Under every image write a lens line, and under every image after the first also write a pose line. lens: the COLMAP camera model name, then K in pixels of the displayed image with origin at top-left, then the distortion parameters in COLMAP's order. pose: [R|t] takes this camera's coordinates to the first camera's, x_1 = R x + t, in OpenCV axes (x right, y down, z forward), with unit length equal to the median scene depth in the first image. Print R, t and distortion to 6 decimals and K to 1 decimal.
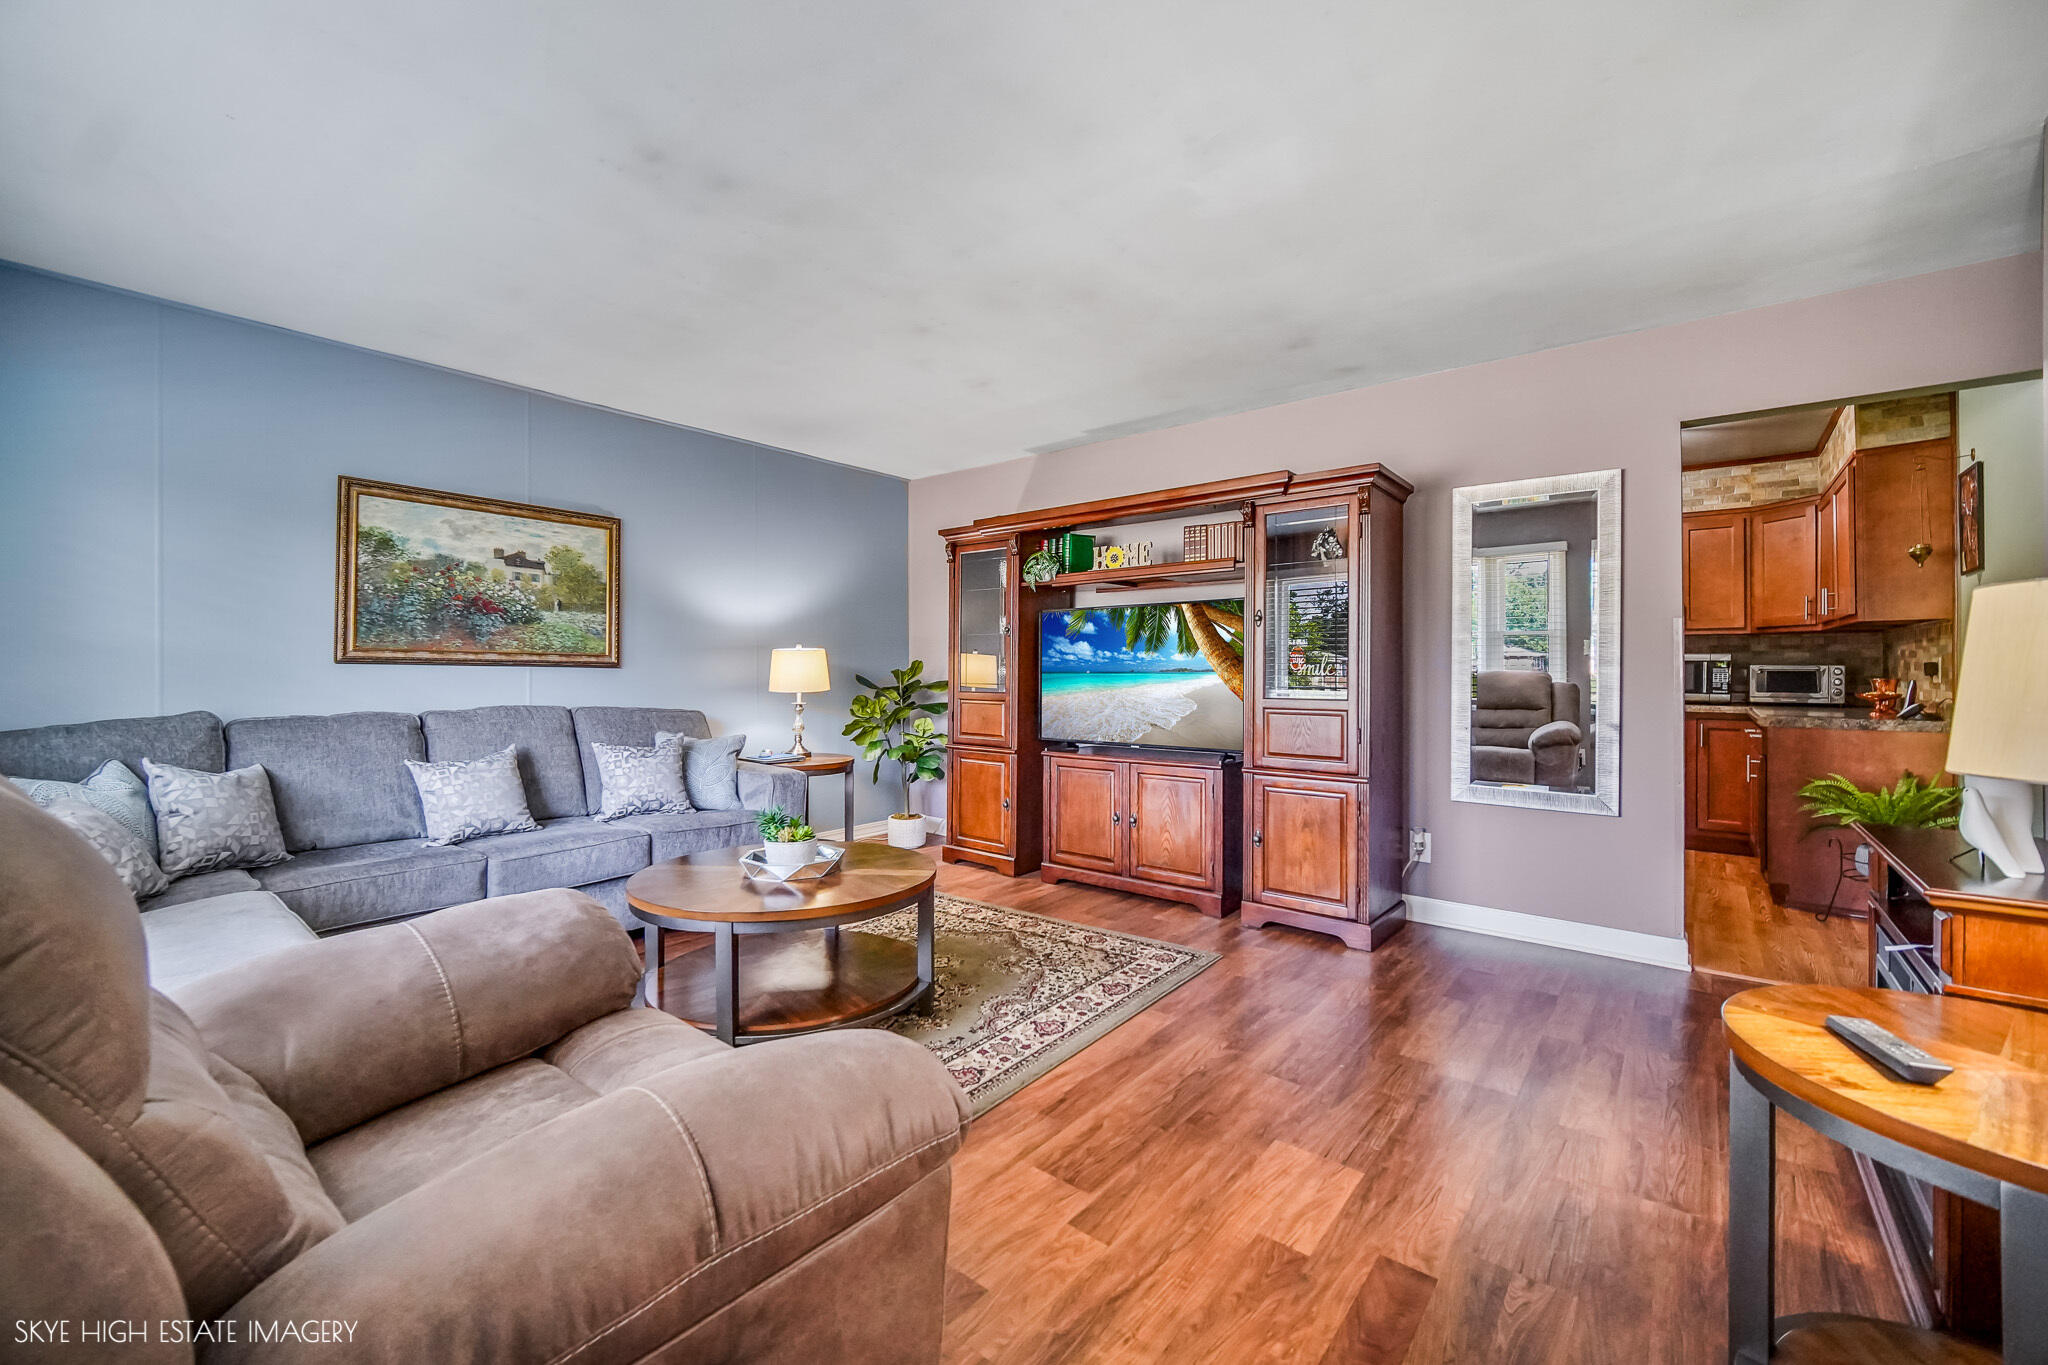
lens RADIAL K [[824.0, 0, 1016.6], [0, 824.0, 662.3], [0, 0, 1]] dist [0.000838, -0.000075]
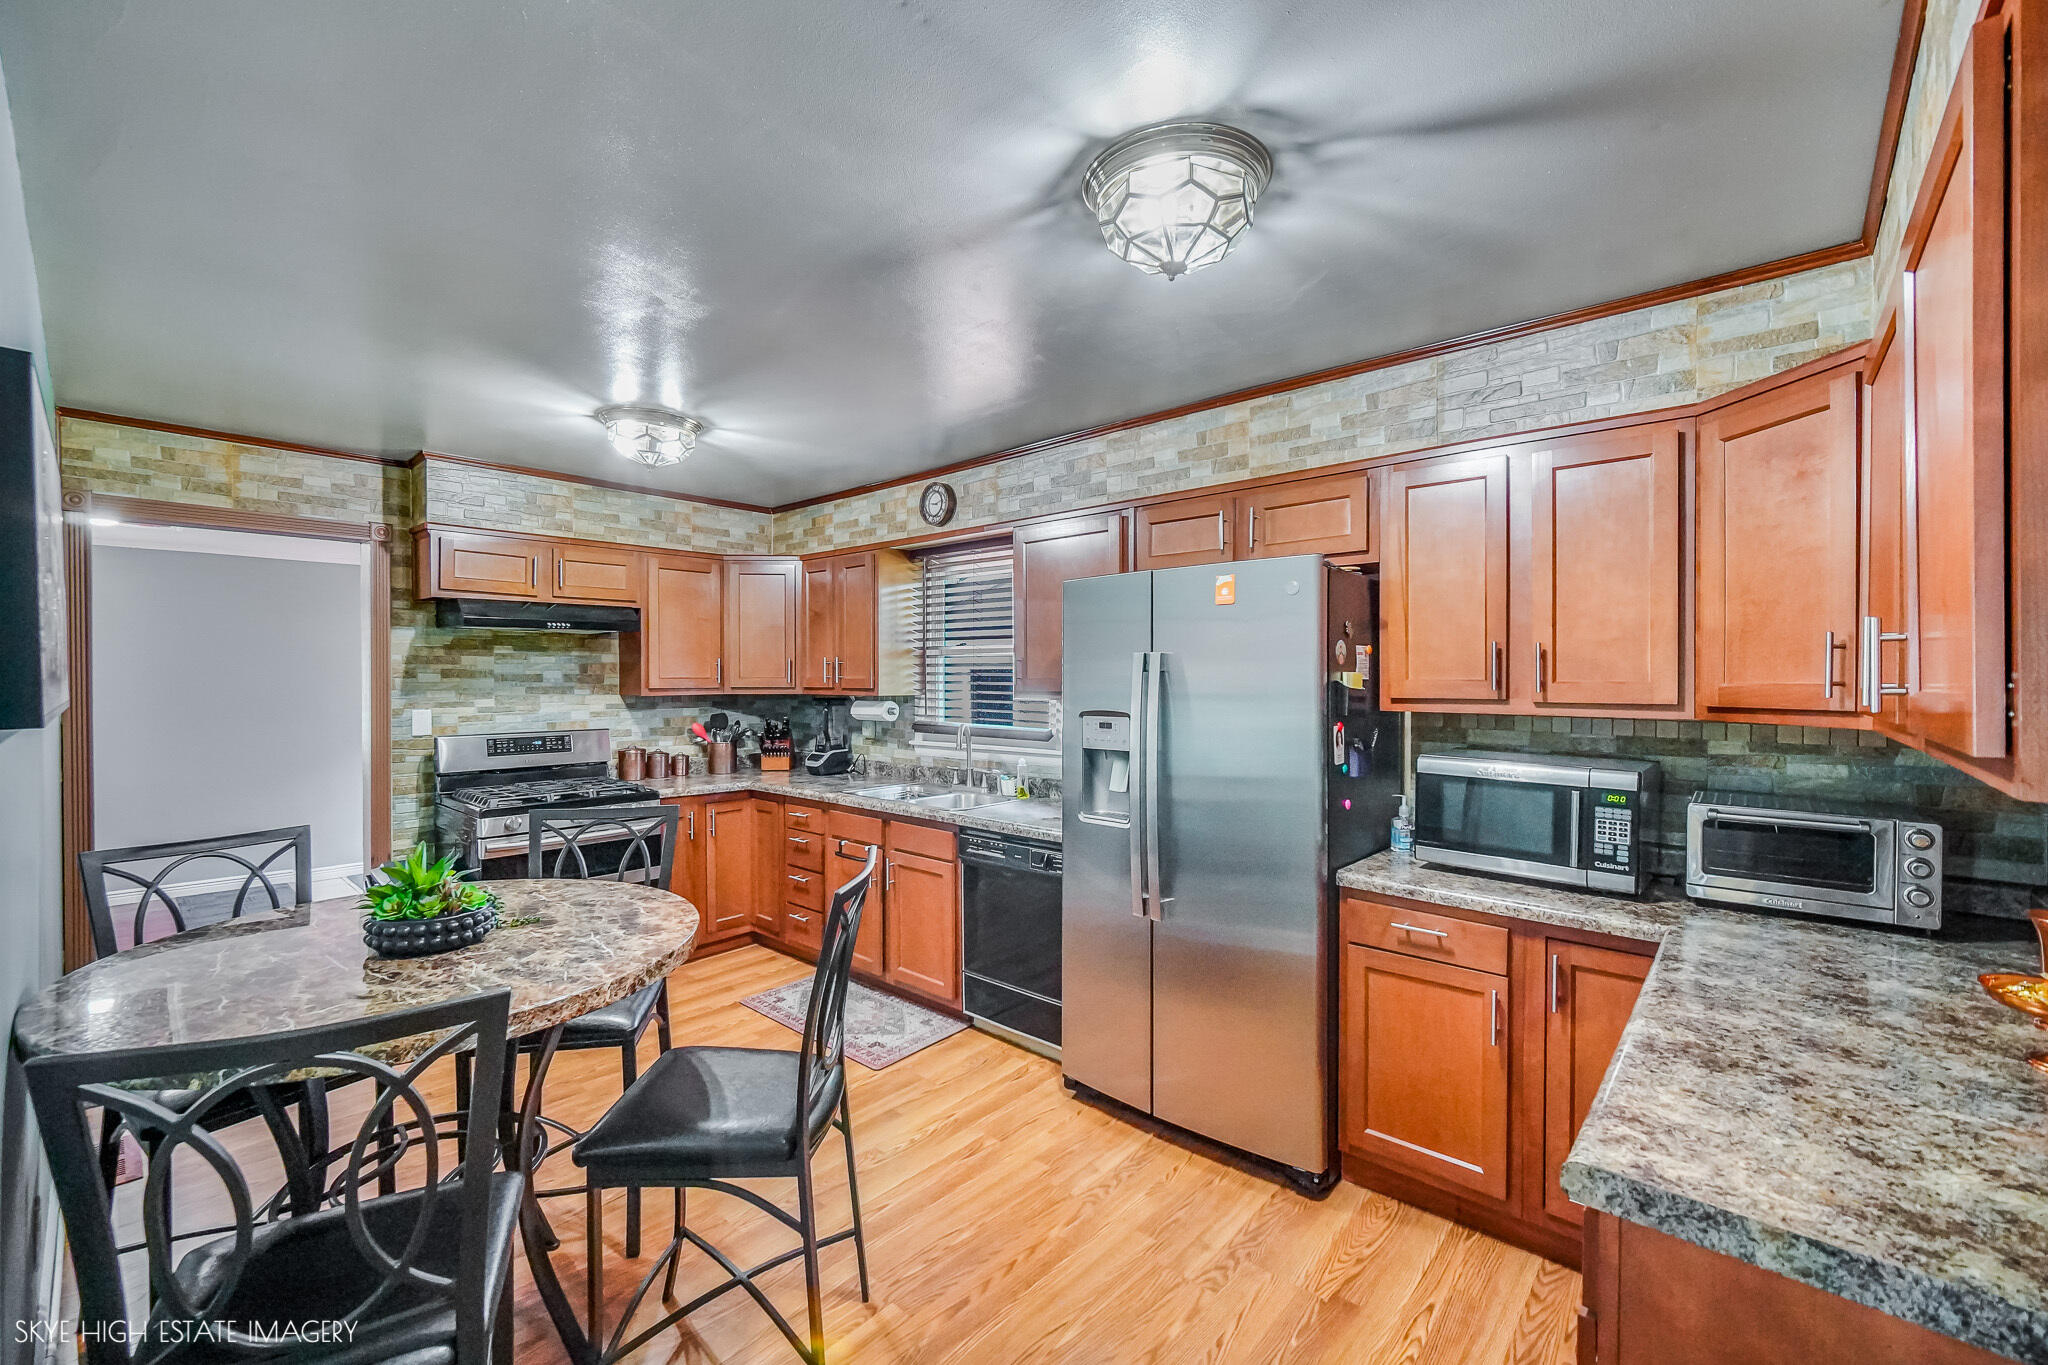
lens RADIAL K [[824.0, 0, 1024.4], [0, 824.0, 677.5], [0, 0, 1]] dist [0.000838, -0.000075]
pose [[0.998805, -0.010383, -0.047749, 0.419967], [0.011175, 0.999804, 0.016344, -0.047113], [0.047570, -0.016858, 0.998726, 0.419875]]
